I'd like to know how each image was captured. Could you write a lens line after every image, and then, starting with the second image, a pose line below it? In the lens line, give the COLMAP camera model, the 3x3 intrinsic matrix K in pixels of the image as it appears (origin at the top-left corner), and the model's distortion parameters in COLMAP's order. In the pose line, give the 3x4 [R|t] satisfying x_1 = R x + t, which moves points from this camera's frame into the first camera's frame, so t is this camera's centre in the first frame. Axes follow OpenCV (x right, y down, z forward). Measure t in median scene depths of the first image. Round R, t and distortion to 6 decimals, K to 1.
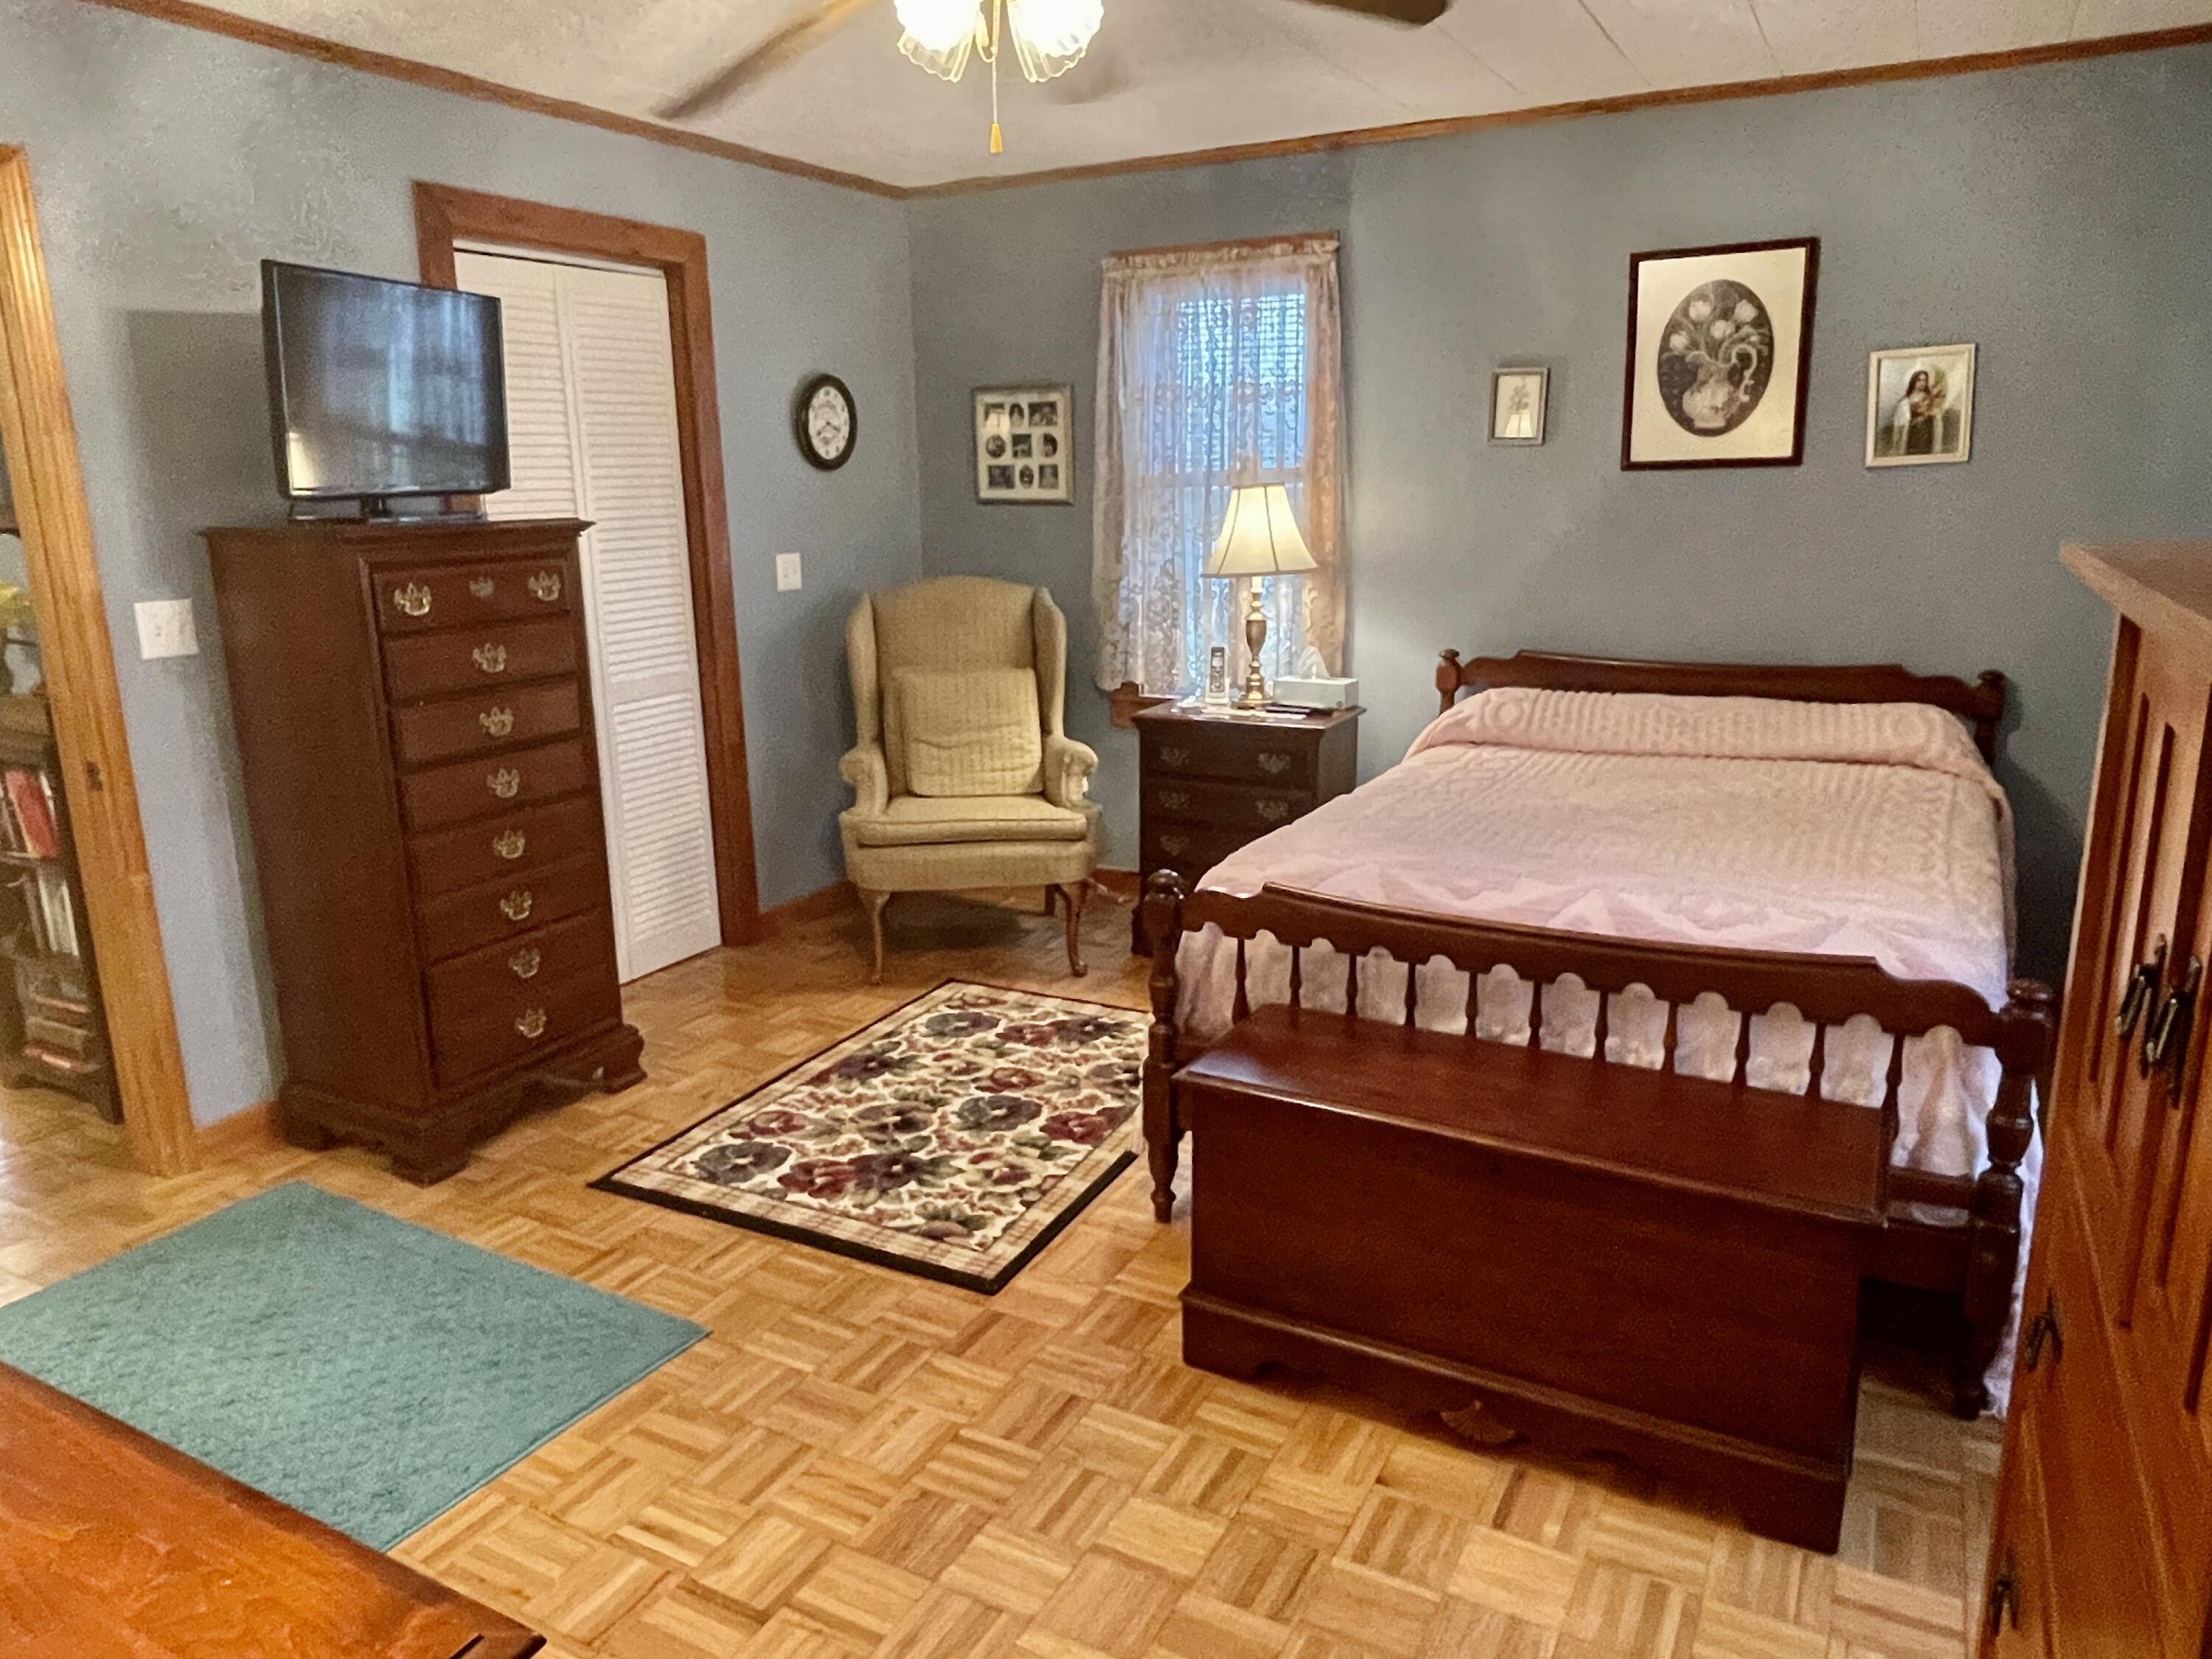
lens RADIAL K [[1502.3, 0, 1090.6], [0, 1502.3, 820.1], [0, 0, 1]] dist [0.022355, -0.045399]
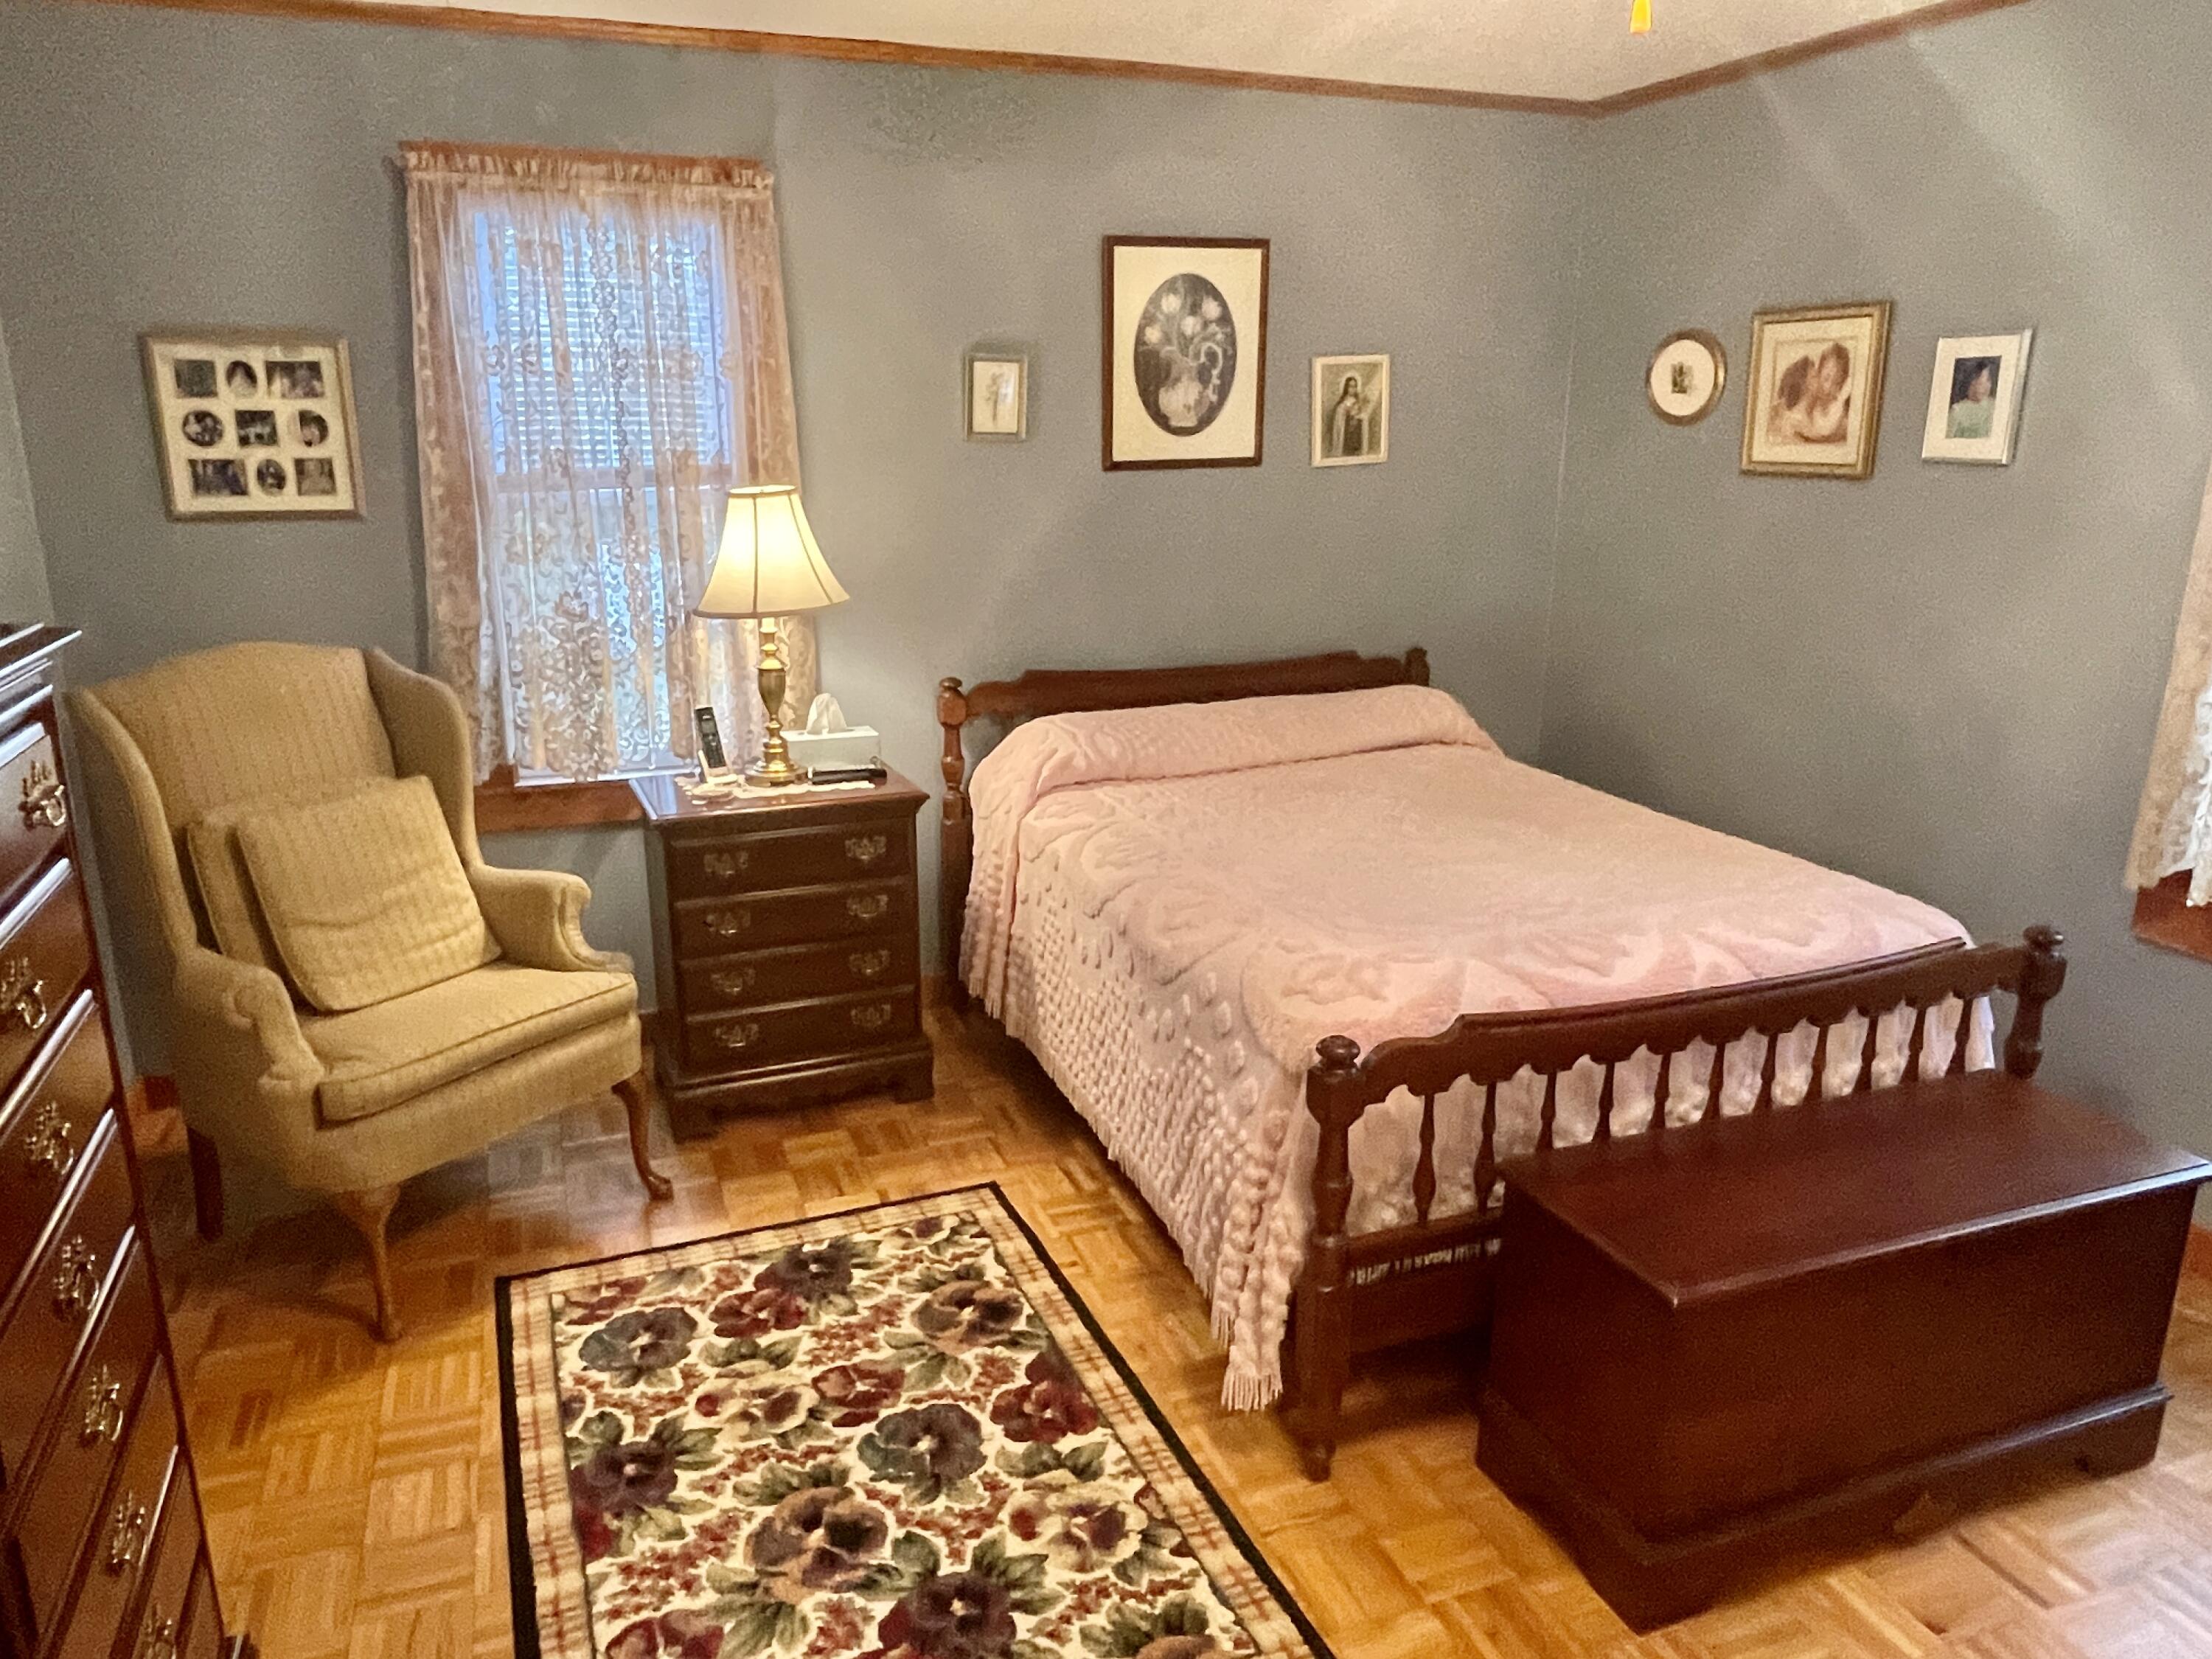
lens RADIAL K [[1502.3, 0, 1090.6], [0, 1502.3, 820.1], [0, 0, 1]] dist [0.022355, -0.045399]
pose [[0.651935, -0.182317, 0.736031, -0.396503], [0.160917, 0.981821, 0.100668, -0.119016], [-0.741004, 0.052811, 0.669421, 0.409566]]
